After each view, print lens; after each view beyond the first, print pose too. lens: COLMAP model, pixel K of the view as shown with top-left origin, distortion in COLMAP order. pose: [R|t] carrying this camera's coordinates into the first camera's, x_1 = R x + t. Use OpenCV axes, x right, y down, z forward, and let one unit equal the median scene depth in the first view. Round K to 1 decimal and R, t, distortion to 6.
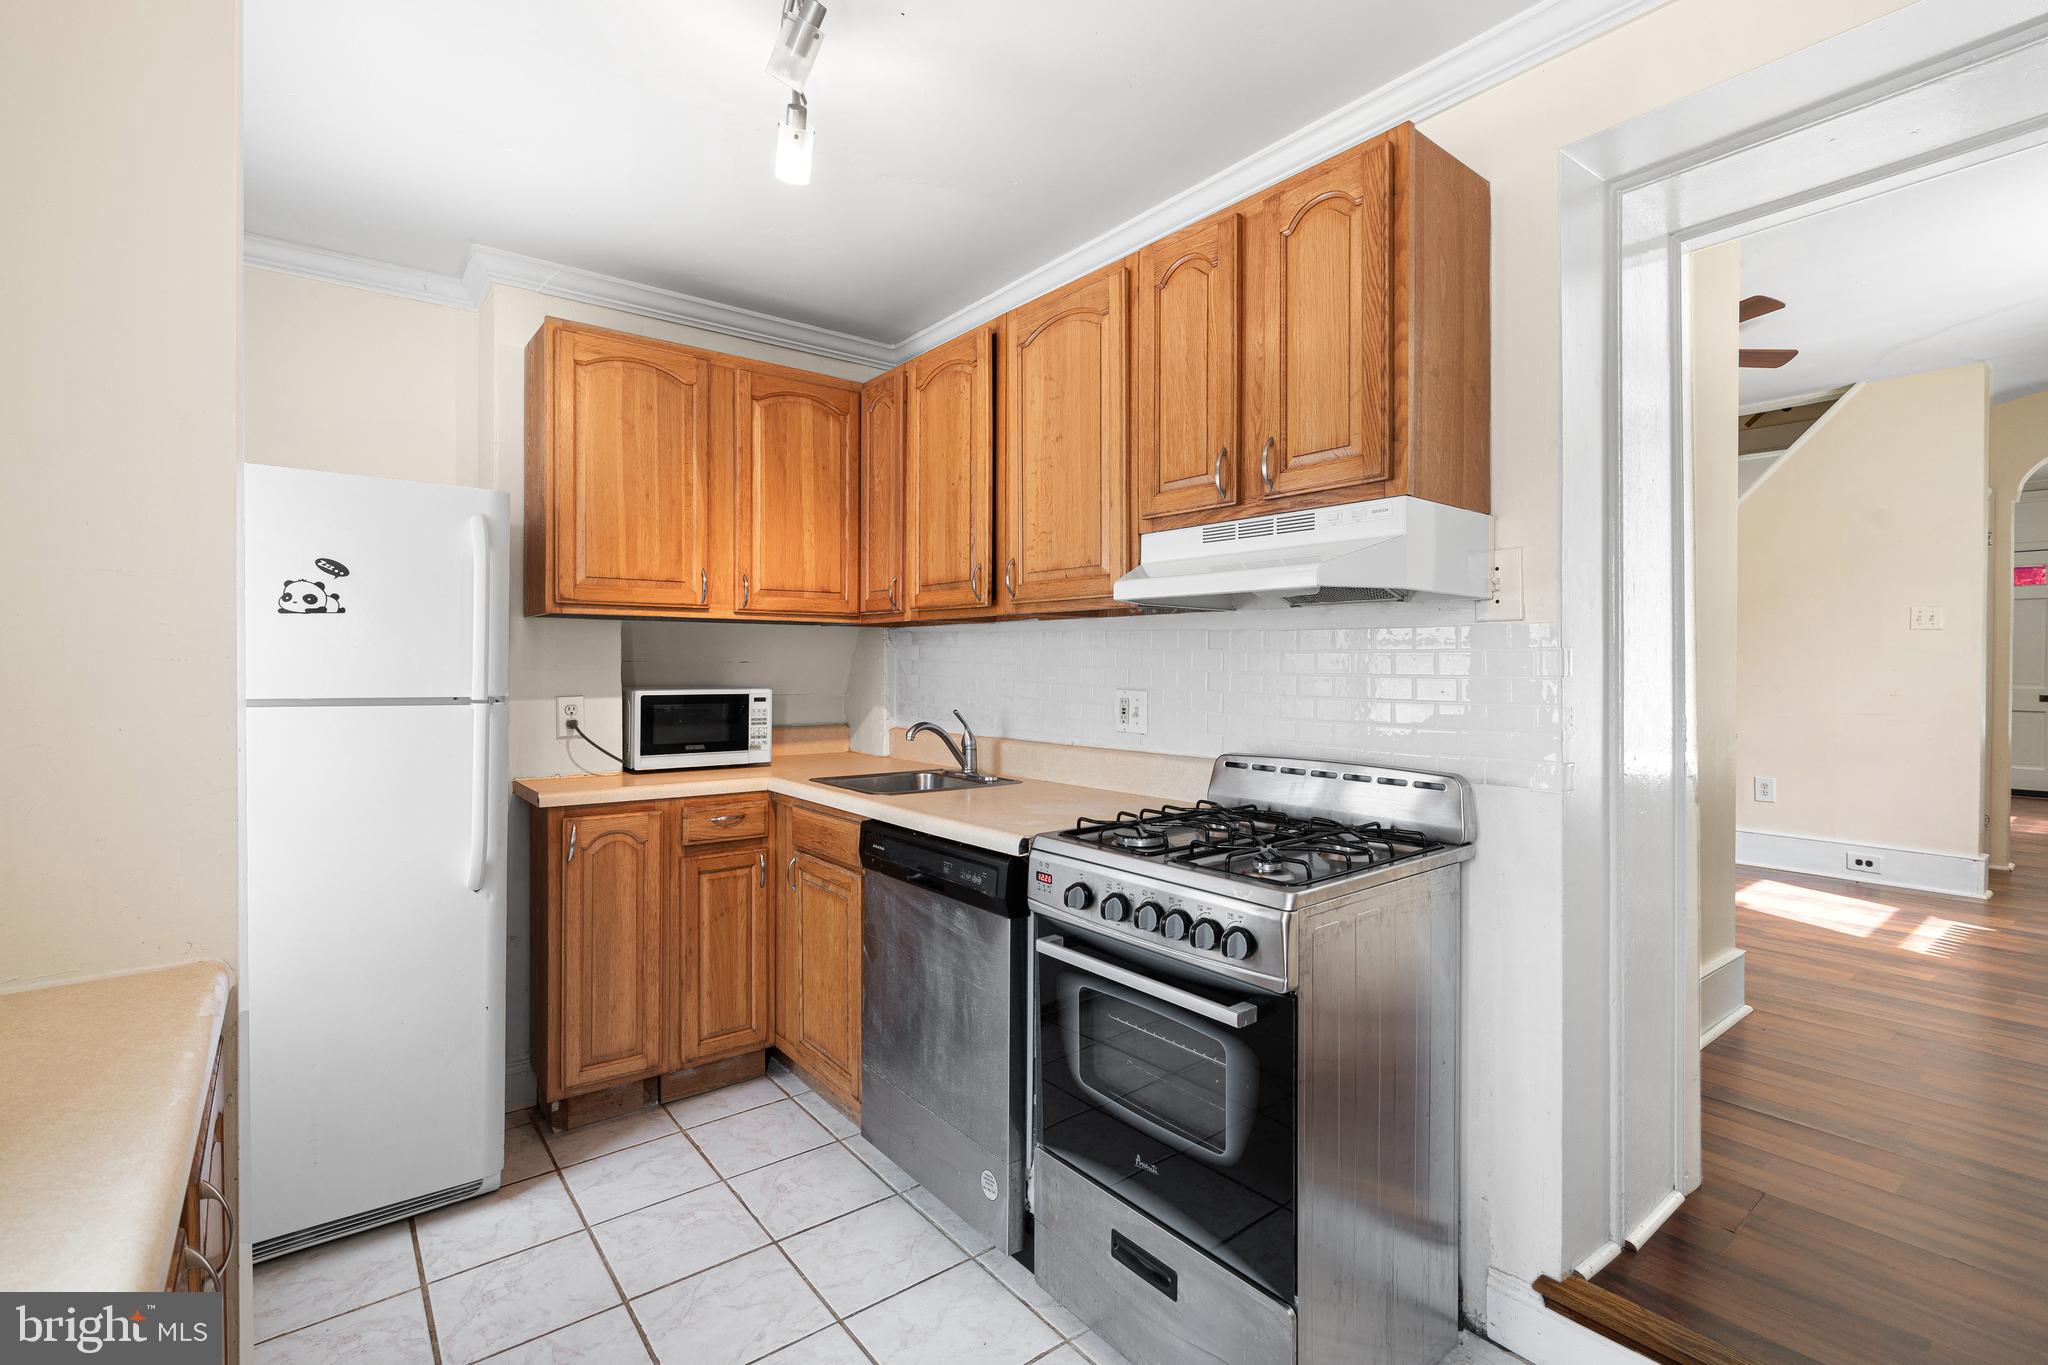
lens RADIAL K [[933.7, 0, 1025.1], [0, 933.7, 672.3], [0, 0, 1]] dist [-0.001209, 0.000020]
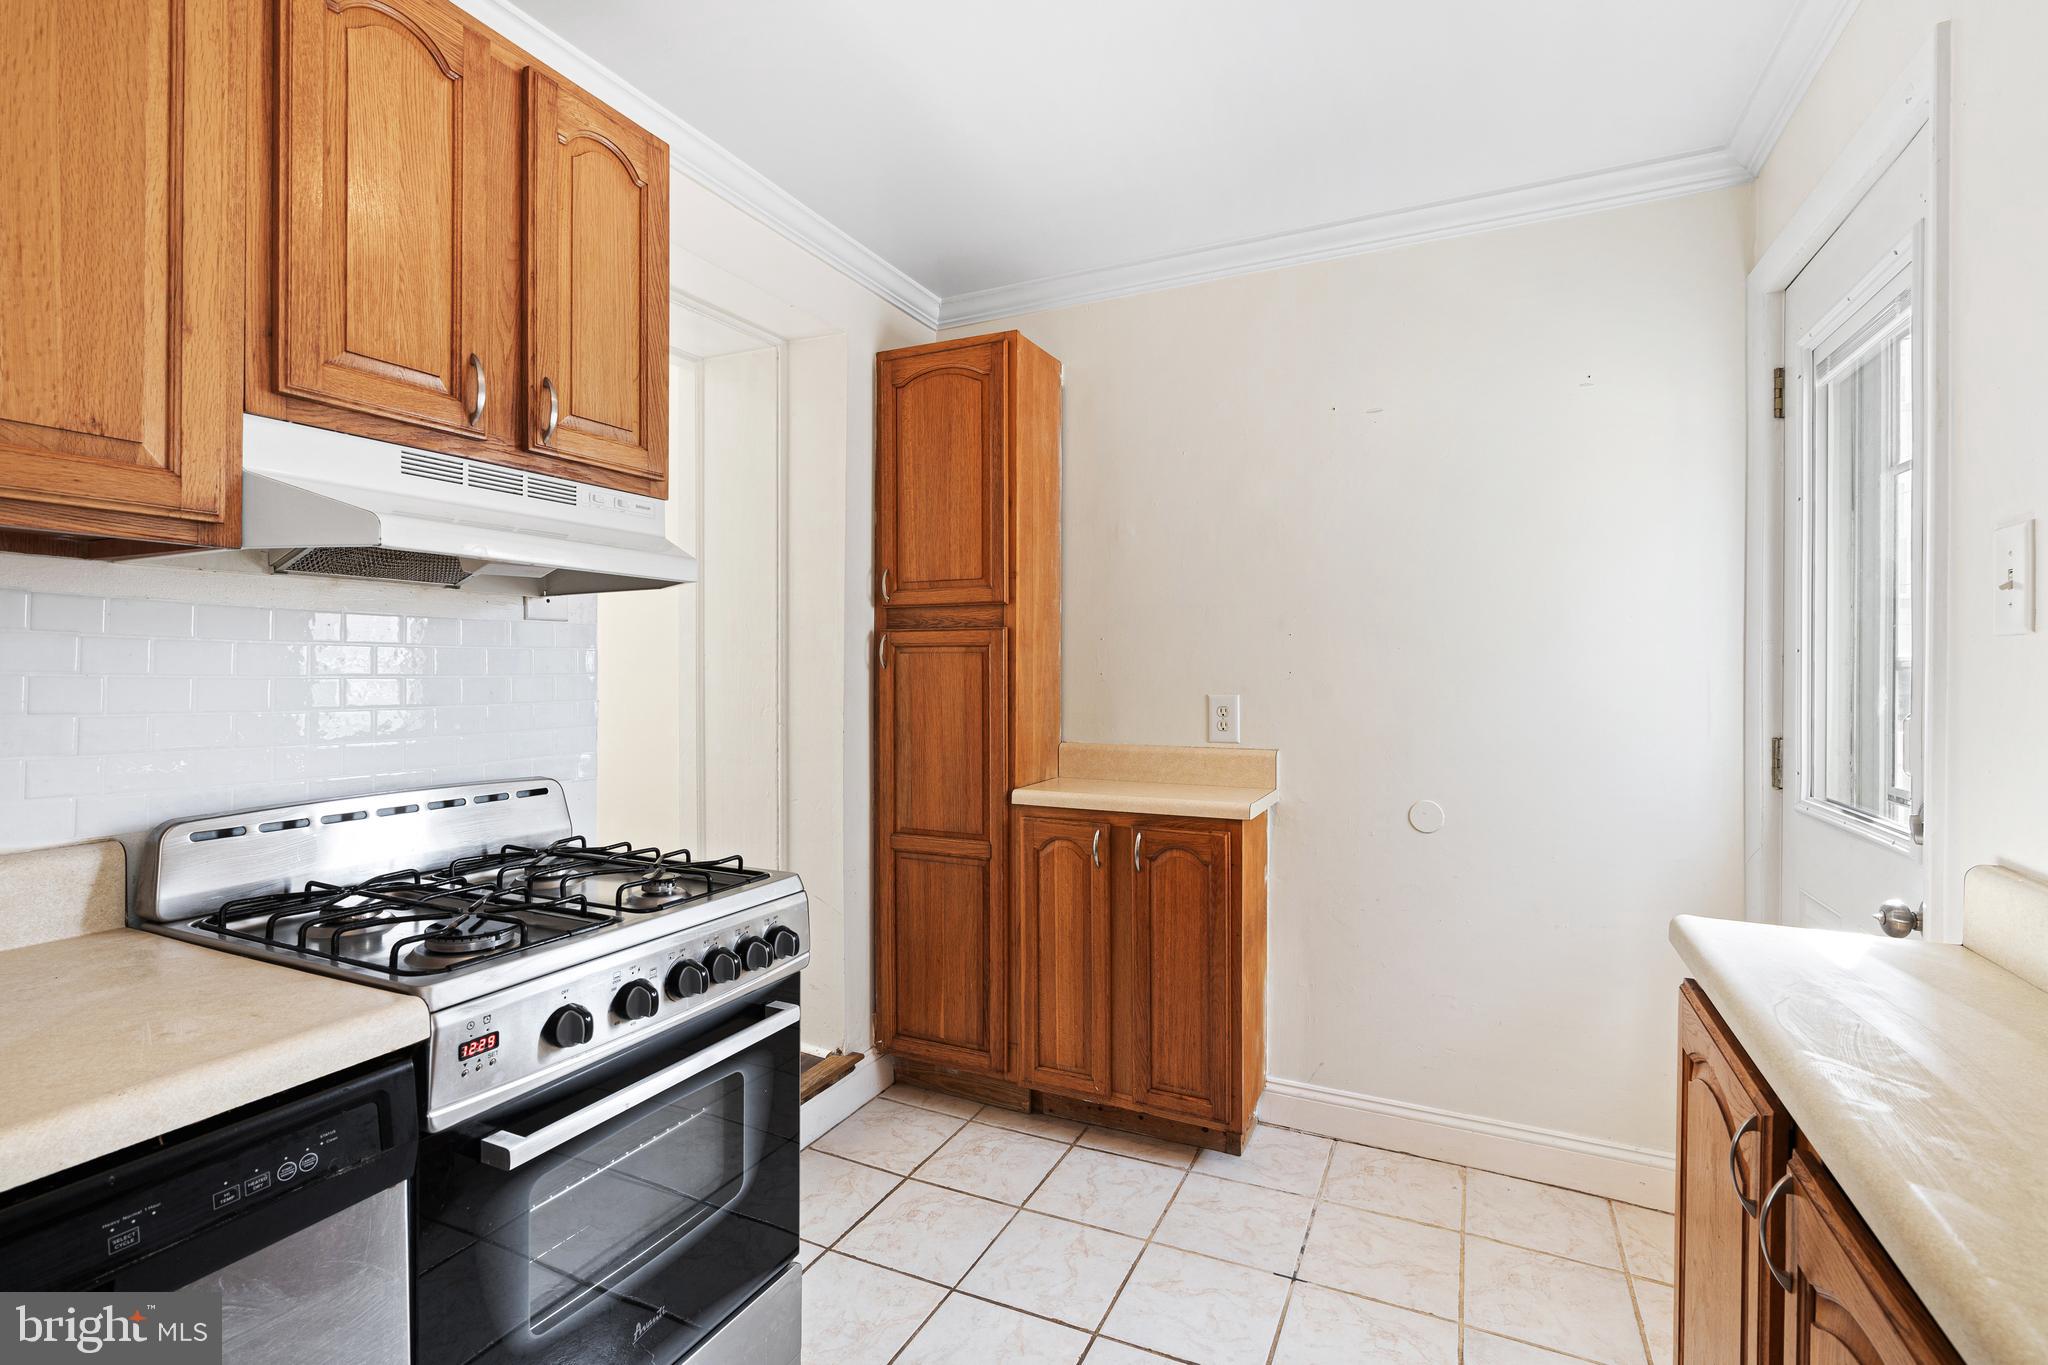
lens RADIAL K [[933.7, 0, 1026.0], [0, 933.7, 672.6], [0, 0, 1]] dist [-0.001209, 0.000020]
pose [[-0.432656, -0.003949, 0.901550, -0.585102], [0.008557, 0.999927, 0.008487, -0.001969], [-0.901519, 0.011386, -0.432591, 0.900360]]
